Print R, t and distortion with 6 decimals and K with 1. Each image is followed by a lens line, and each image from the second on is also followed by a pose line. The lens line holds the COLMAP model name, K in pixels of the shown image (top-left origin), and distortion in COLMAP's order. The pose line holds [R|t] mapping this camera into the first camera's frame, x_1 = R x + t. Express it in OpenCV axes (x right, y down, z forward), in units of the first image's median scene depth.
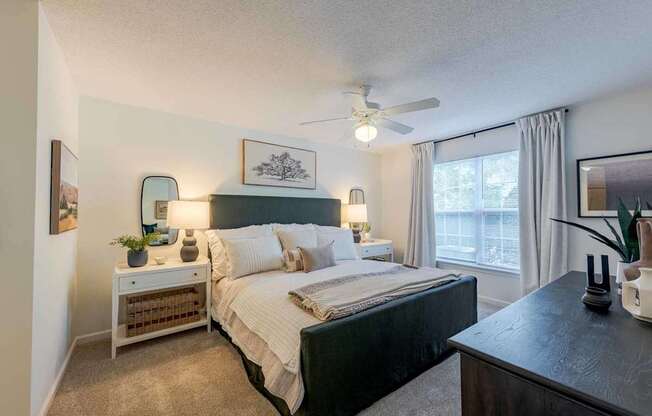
lens RADIAL K [[260.5, 0, 325.4], [0, 260.5, 208.9], [0, 0, 1]] dist [0.000810, -0.000139]
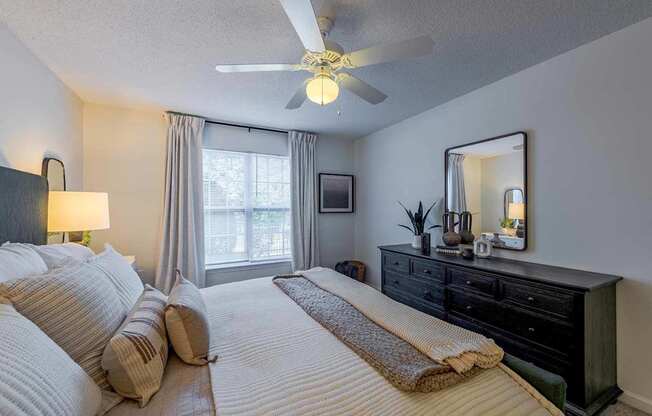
lens RADIAL K [[249.3, 0, 328.7], [0, 249.3, 207.7], [0, 0, 1]] dist [0.000092, 0.000005]
pose [[0.145118, 0.001896, 0.989413, -0.317248], [-0.019011, 0.999819, 0.000872, 0.000405], [-0.989232, -0.018937, 0.145128, 0.596771]]
